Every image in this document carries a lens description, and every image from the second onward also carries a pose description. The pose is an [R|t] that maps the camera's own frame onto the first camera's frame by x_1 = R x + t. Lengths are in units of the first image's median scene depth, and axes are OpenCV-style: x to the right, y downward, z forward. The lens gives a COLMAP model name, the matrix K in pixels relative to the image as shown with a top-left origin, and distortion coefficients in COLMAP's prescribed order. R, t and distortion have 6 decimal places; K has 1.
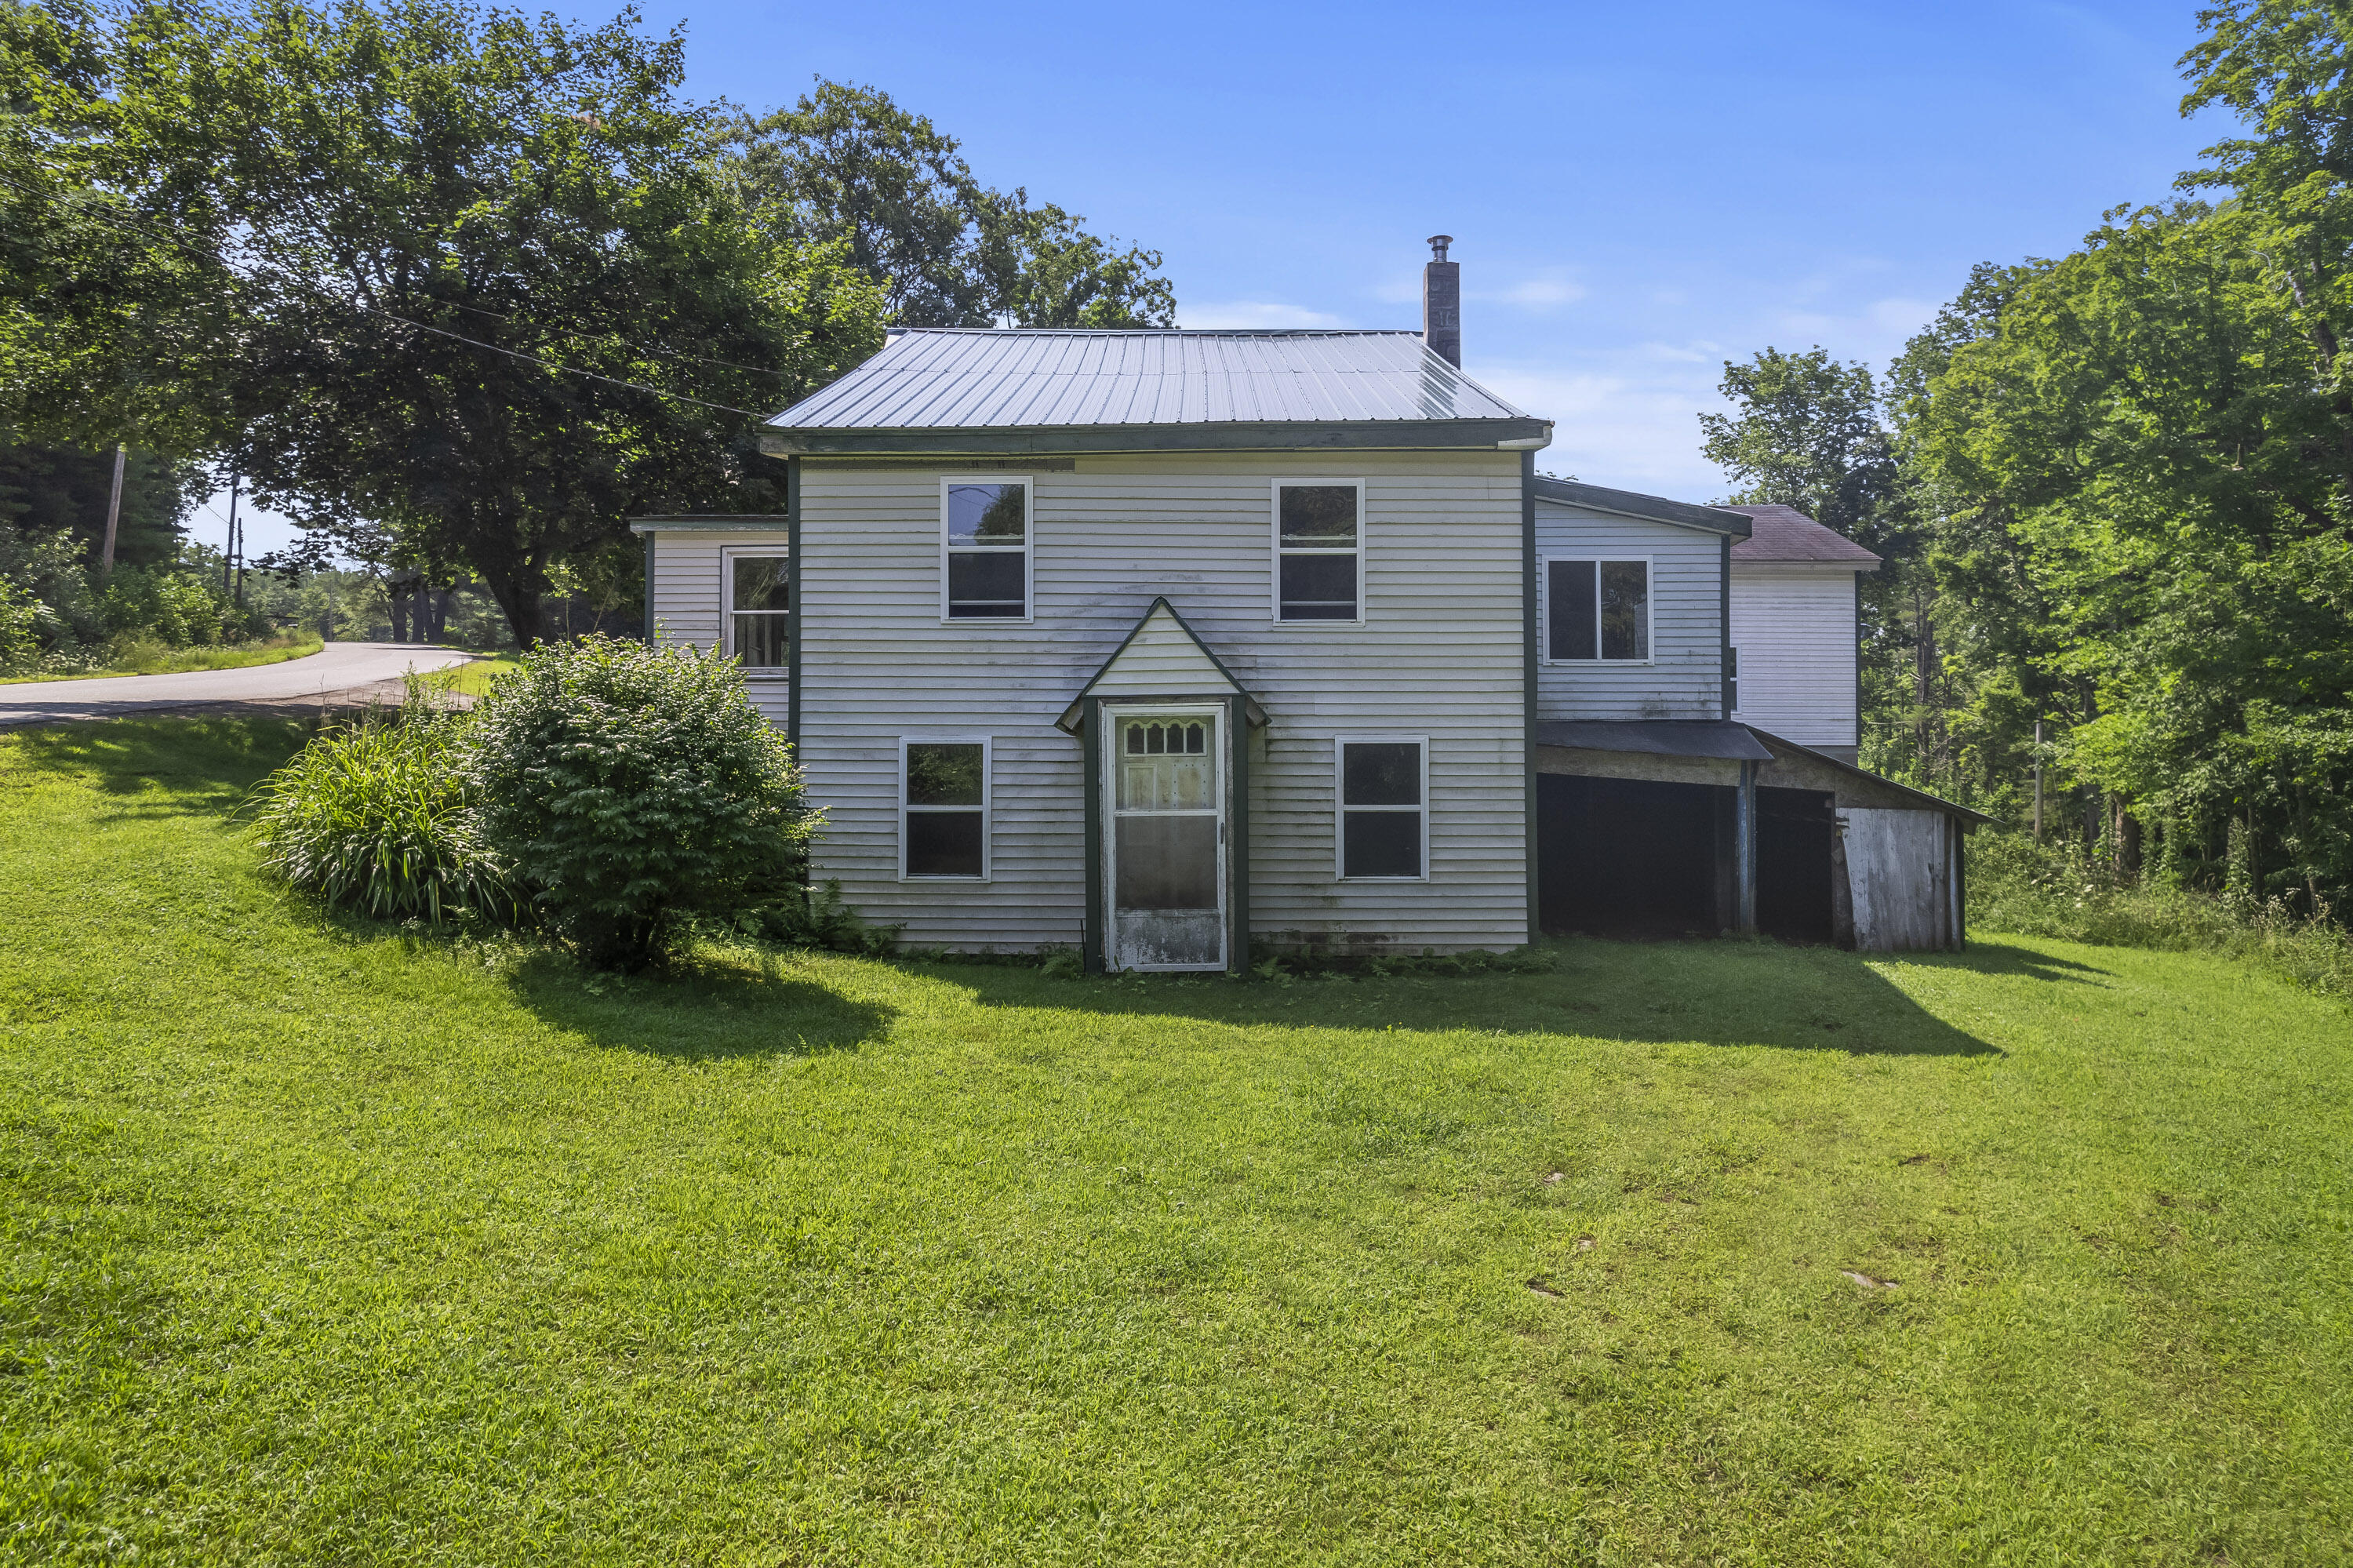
lens RADIAL K [[1539.7, 0, 1176.5], [0, 1539.7, 784.0], [0, 0, 1]] dist [-0.023091, 0.000412]
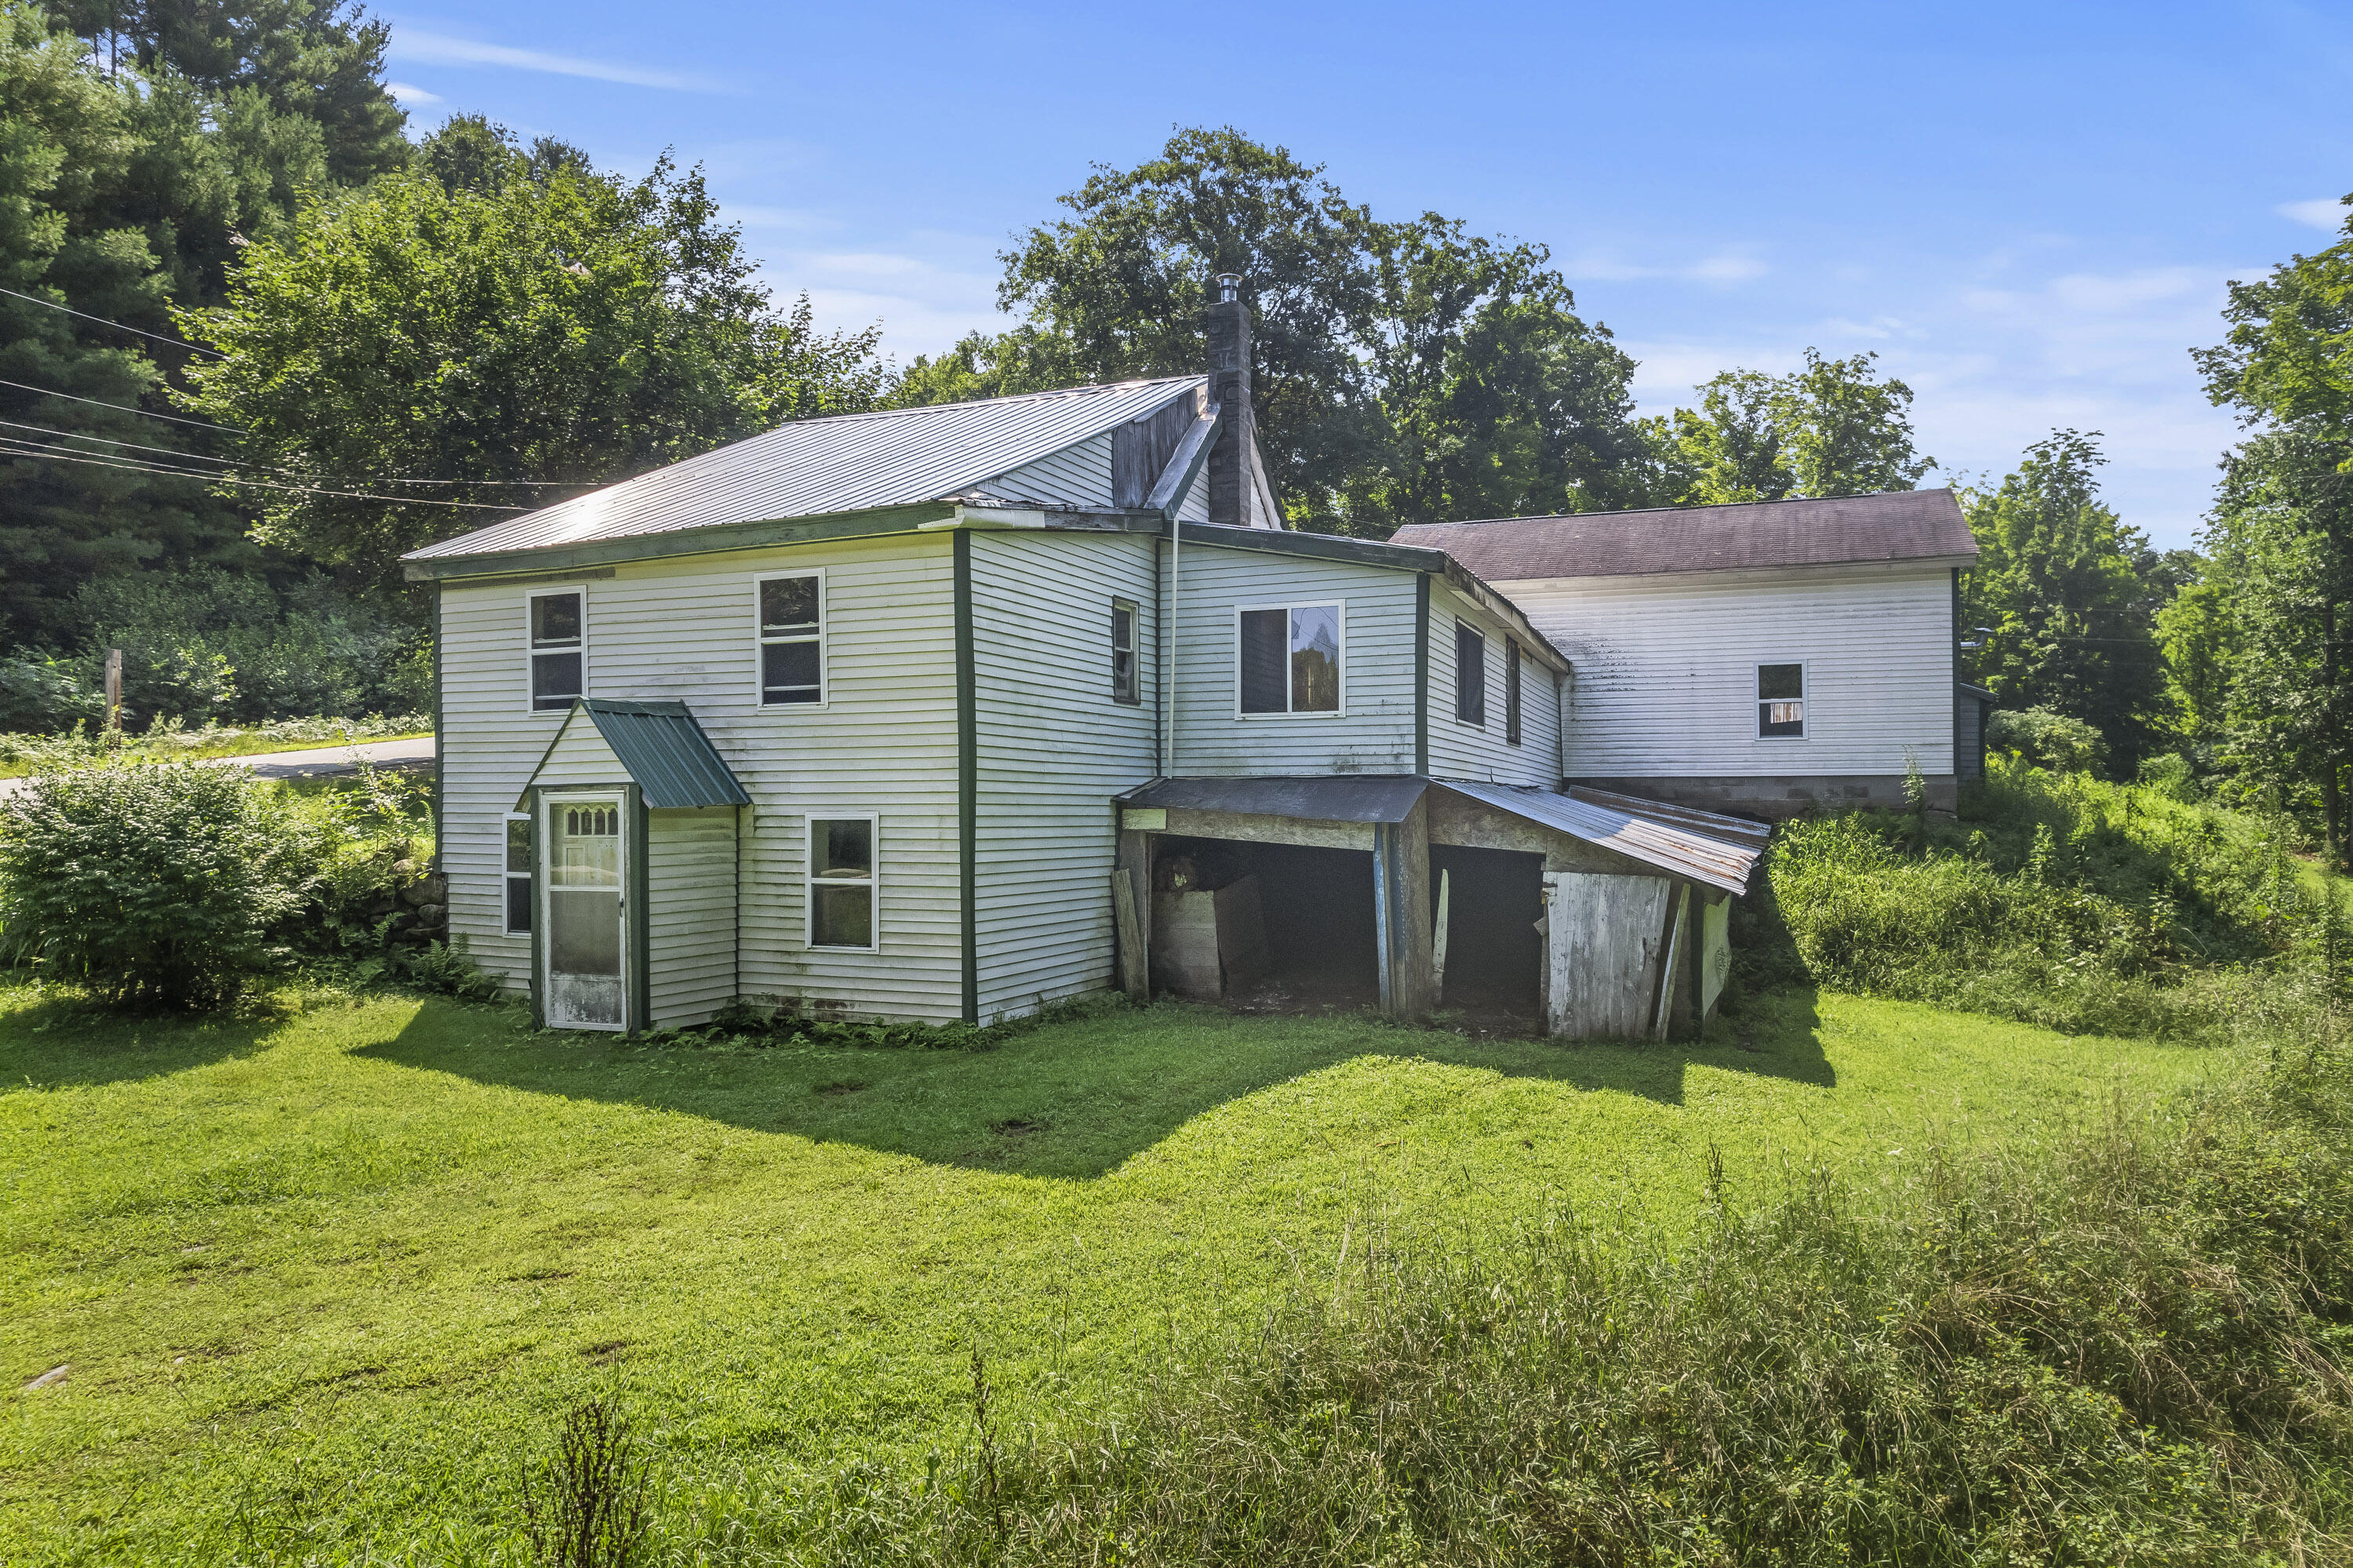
lens RADIAL K [[1532.5, 0, 1176.5], [0, 1532.5, 784.0], [0, 0, 1]] dist [-0.033471, 0.000723]
pose [[0.920844, -0.008780, -0.389832, 0.749893], [0.009752, 0.999952, 0.000516, -0.048955], [0.389809, -0.004277, 0.920886, 0.129055]]
